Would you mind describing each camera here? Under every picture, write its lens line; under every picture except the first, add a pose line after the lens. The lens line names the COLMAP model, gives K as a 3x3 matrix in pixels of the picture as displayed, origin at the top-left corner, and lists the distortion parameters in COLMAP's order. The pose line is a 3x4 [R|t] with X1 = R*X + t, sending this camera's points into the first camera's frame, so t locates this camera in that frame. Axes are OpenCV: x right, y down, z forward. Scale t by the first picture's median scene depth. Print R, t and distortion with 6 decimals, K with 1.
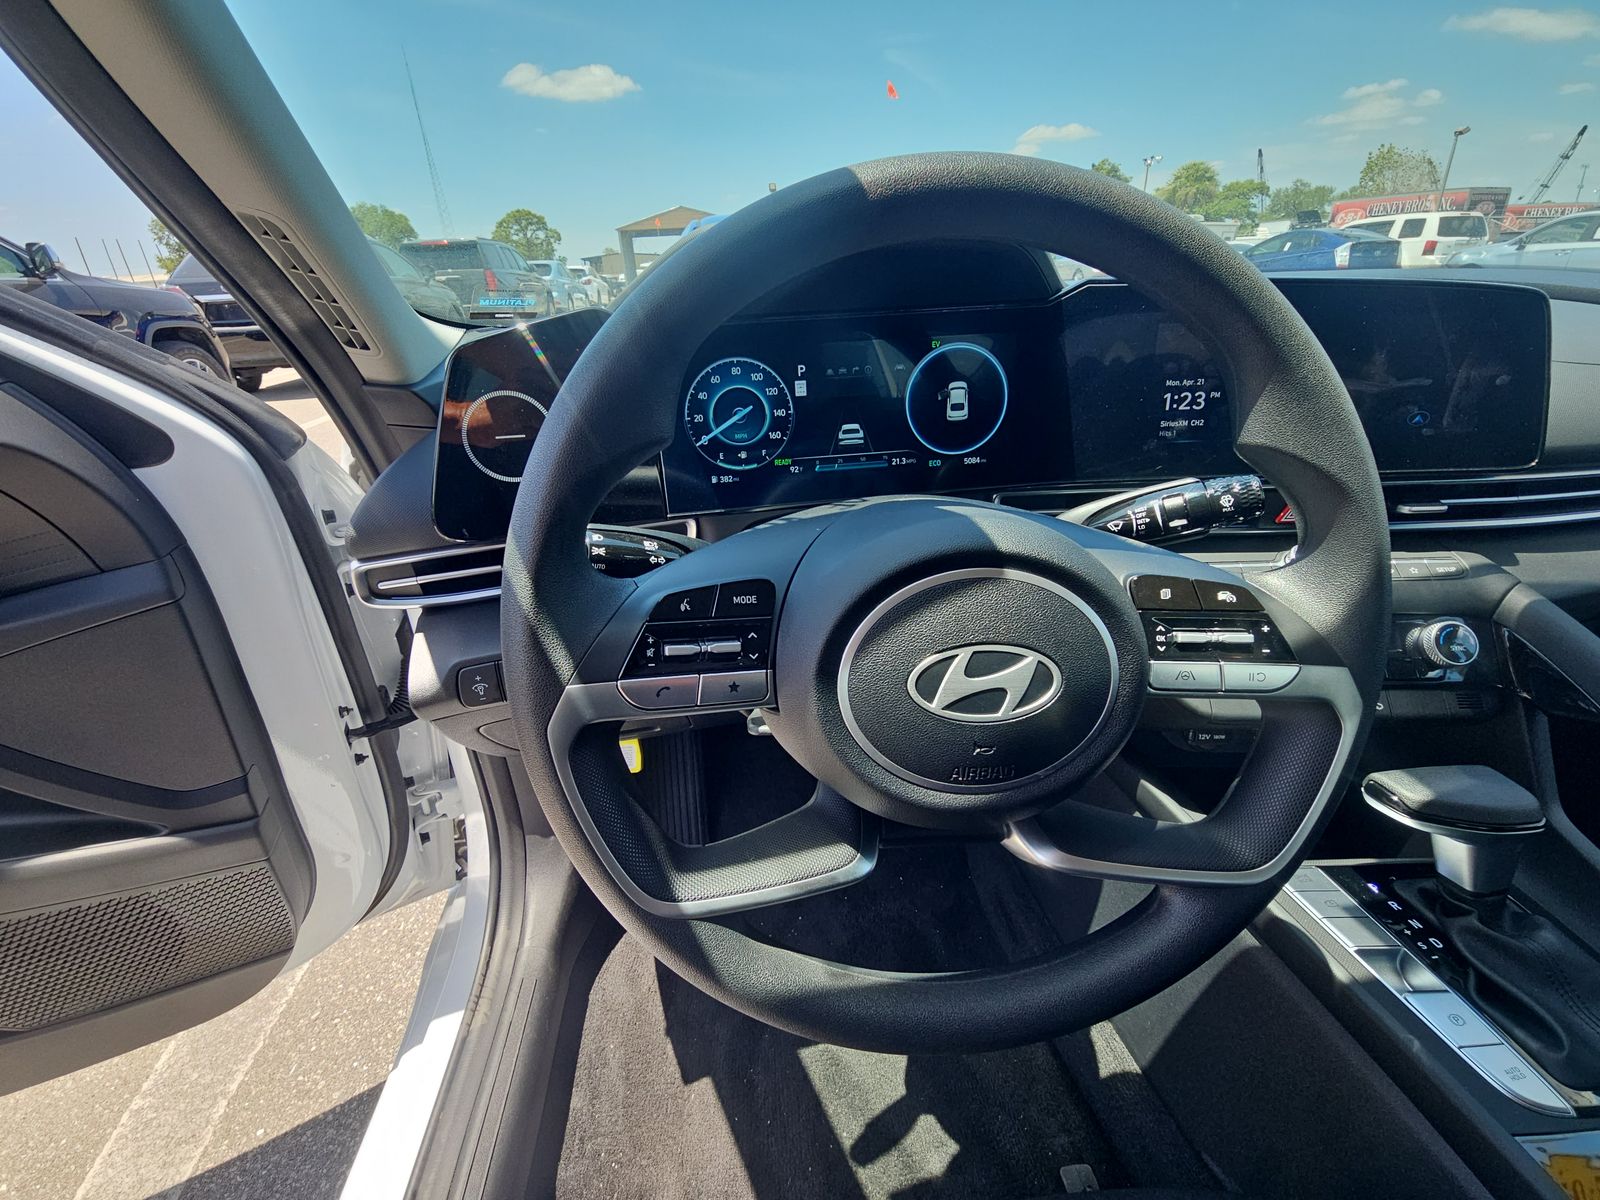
lens RADIAL K [[666.1, 0, 808.8], [0, 666.1, 586.3], [0, 0, 1]] dist [0.001817, -0.002996]
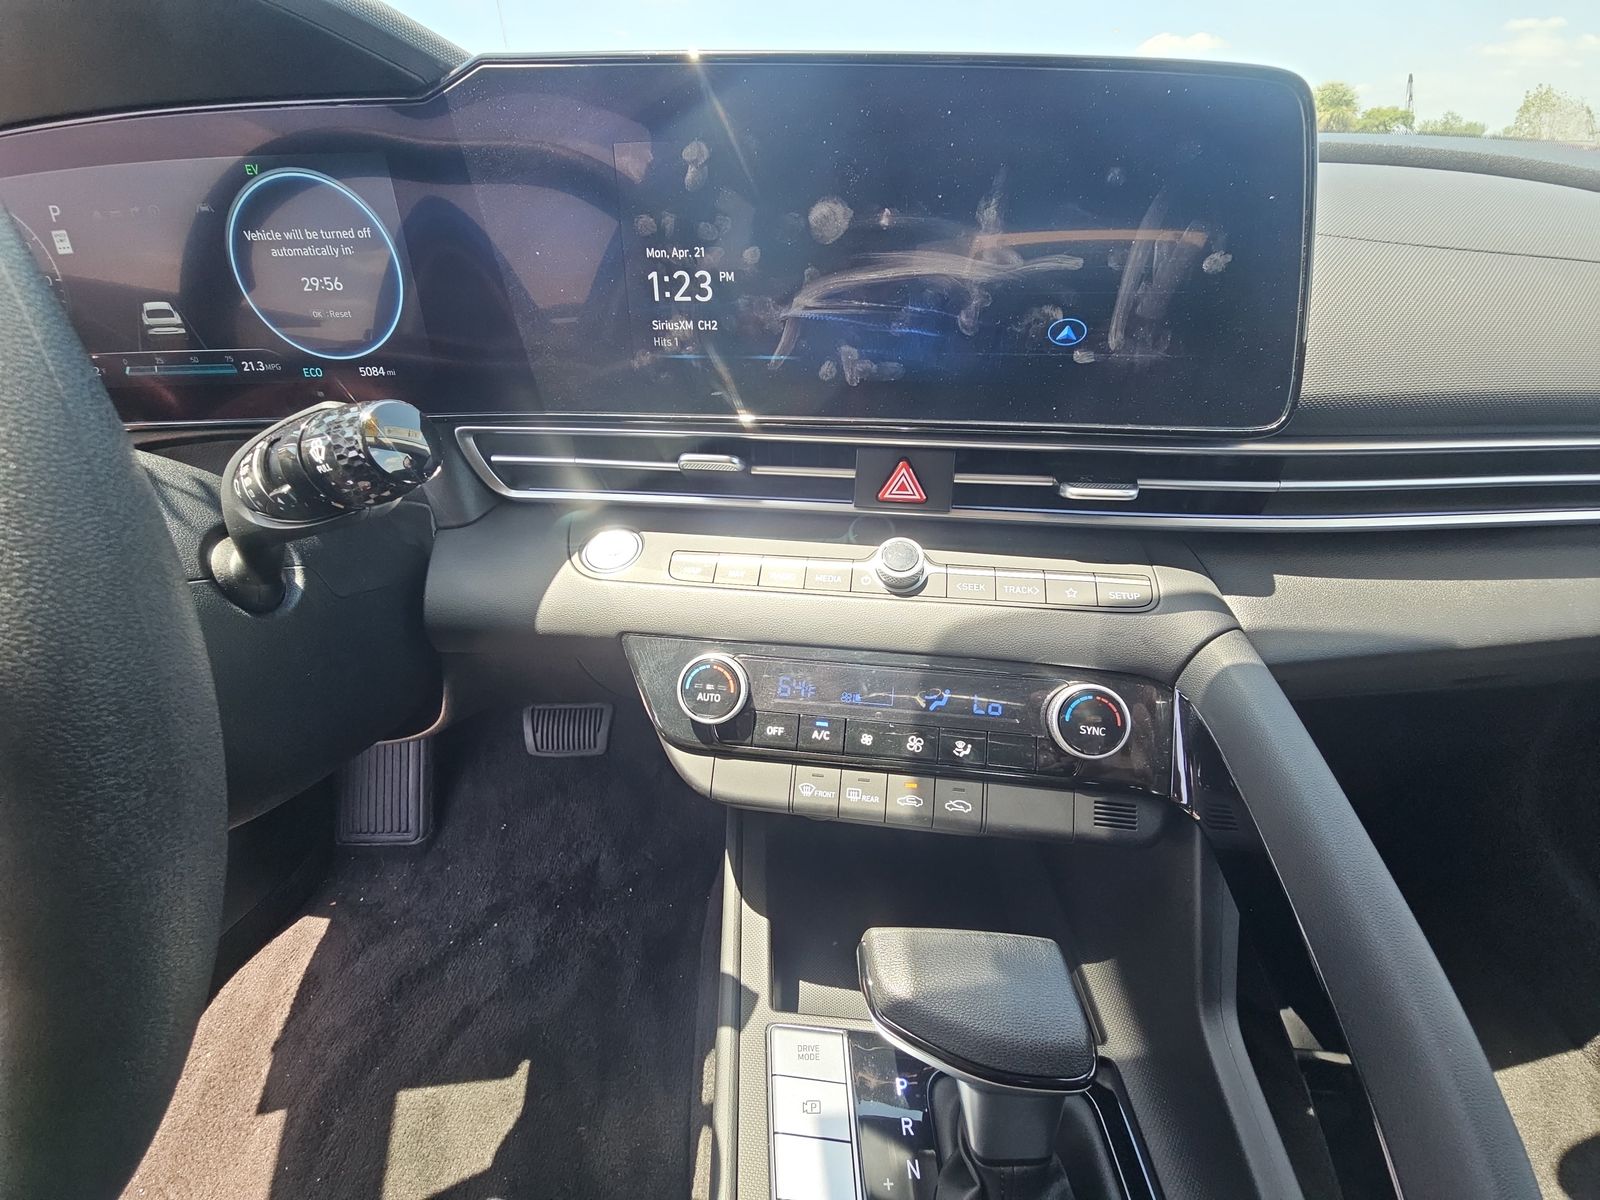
lens RADIAL K [[666.1, 0, 802.0], [0, 666.1, 598.0], [0, 0, 1]] dist [0.001817, -0.002996]
pose [[0.994027, 0.076527, -0.077813, 0.738188], [-0.068484, 0.992501, 0.101247, -0.066733], [0.084978, -0.095314, 0.991814, 0.384061]]
